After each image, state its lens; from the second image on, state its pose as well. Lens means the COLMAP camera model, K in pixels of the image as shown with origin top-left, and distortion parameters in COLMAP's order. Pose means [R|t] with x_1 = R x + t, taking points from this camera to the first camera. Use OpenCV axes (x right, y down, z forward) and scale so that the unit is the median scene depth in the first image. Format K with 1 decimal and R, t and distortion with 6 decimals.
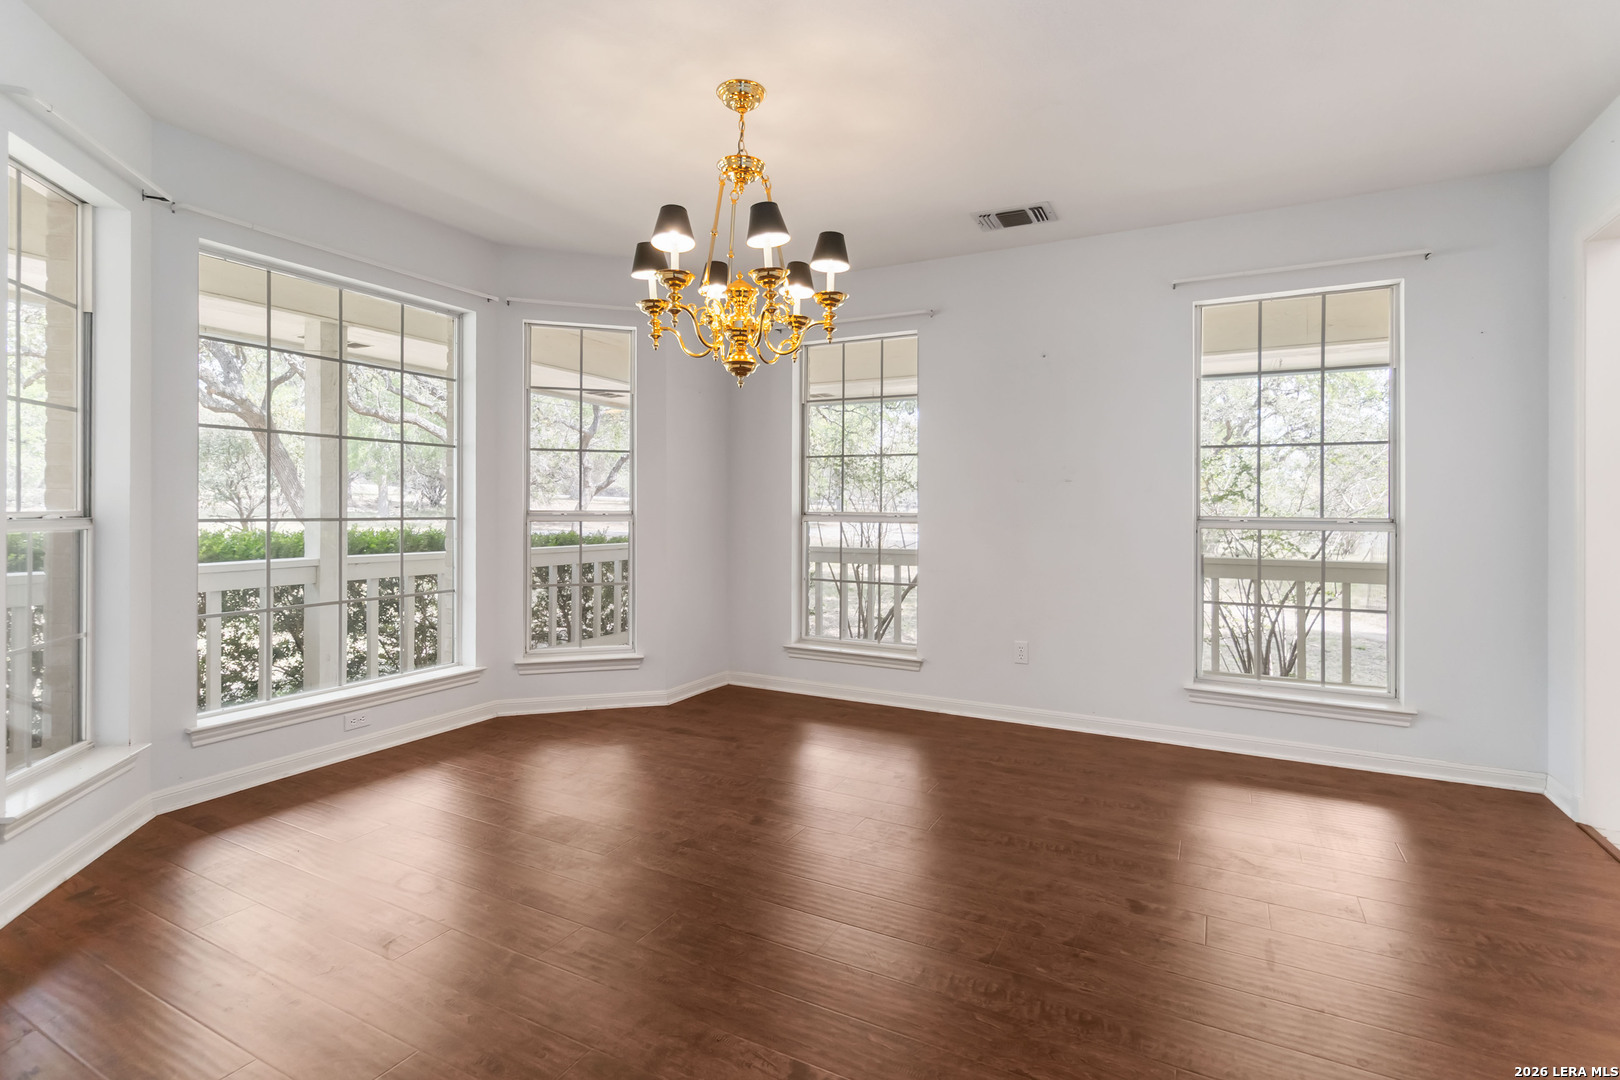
lens RADIAL K [[767.6, 0, 809.3], [0, 767.6, 518.1], [0, 0, 1]] dist [-0.045880, 0.000118]
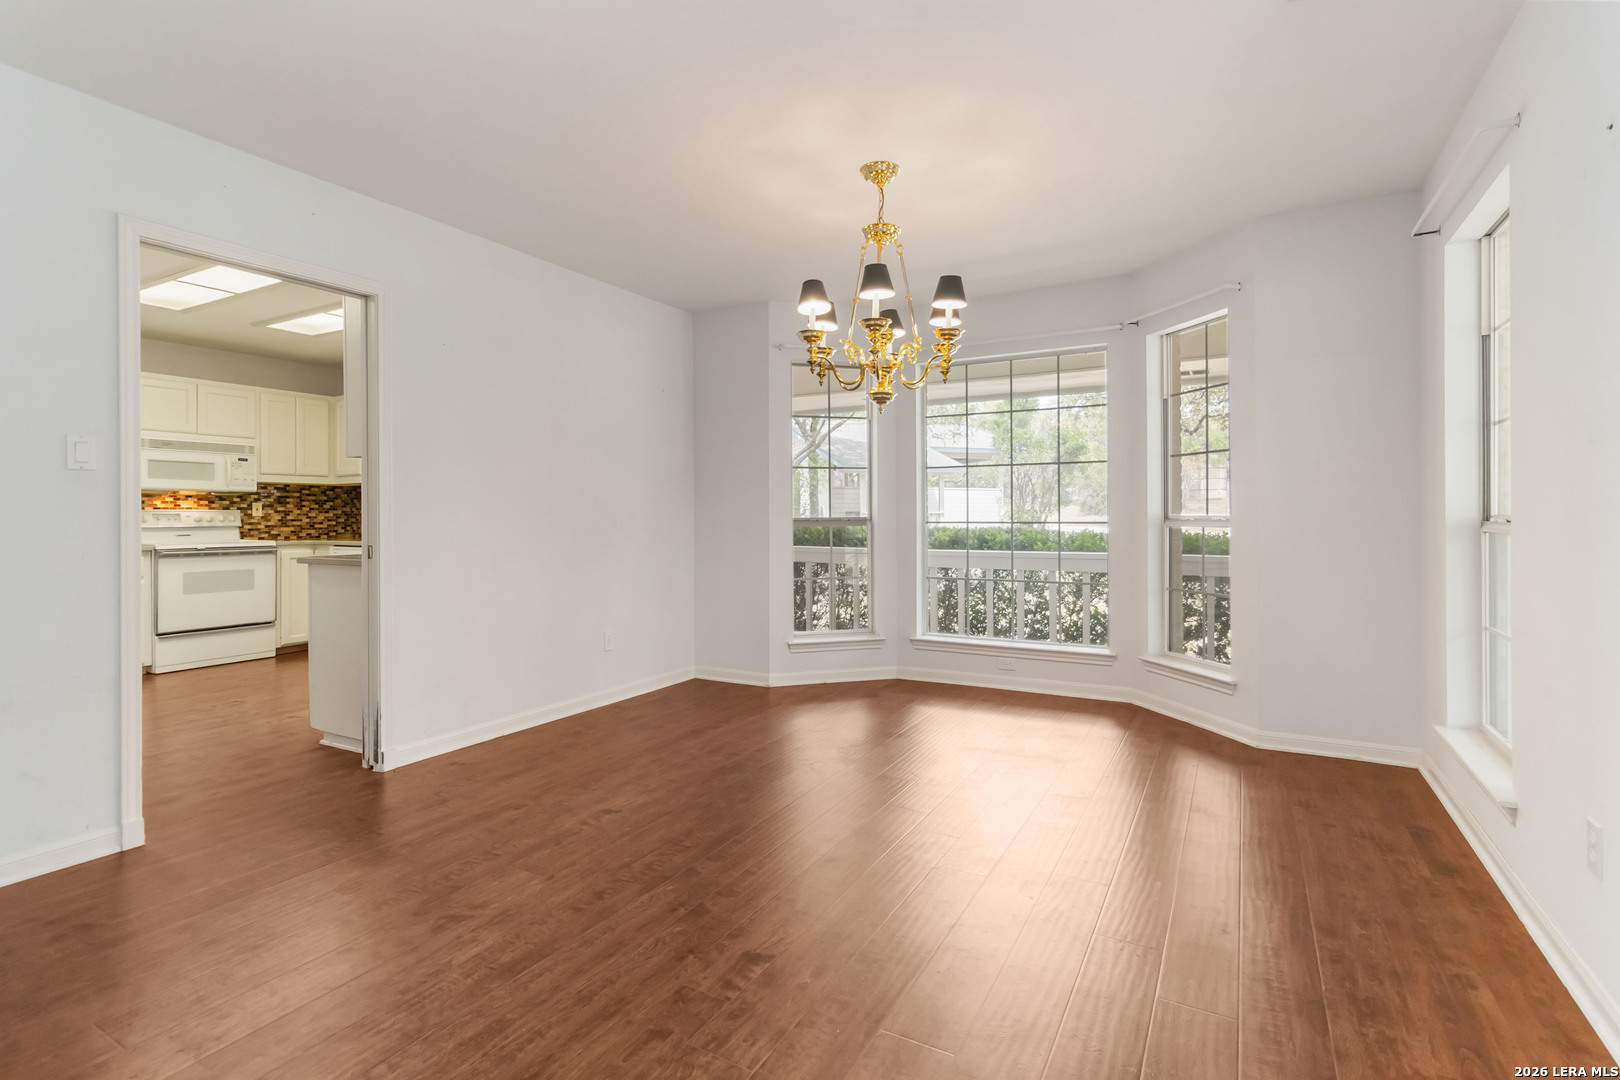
lens RADIAL K [[761.5, 0, 805.4], [0, 761.5, 520.0], [0, 0, 1]] dist [0.000939, 0.000272]
pose [[-0.026081, 0.002961, -0.999655, 1.103919], [-0.001120, 0.999995, 0.002991, -0.010755], [0.999659, 0.001197, -0.026077, 0.885275]]
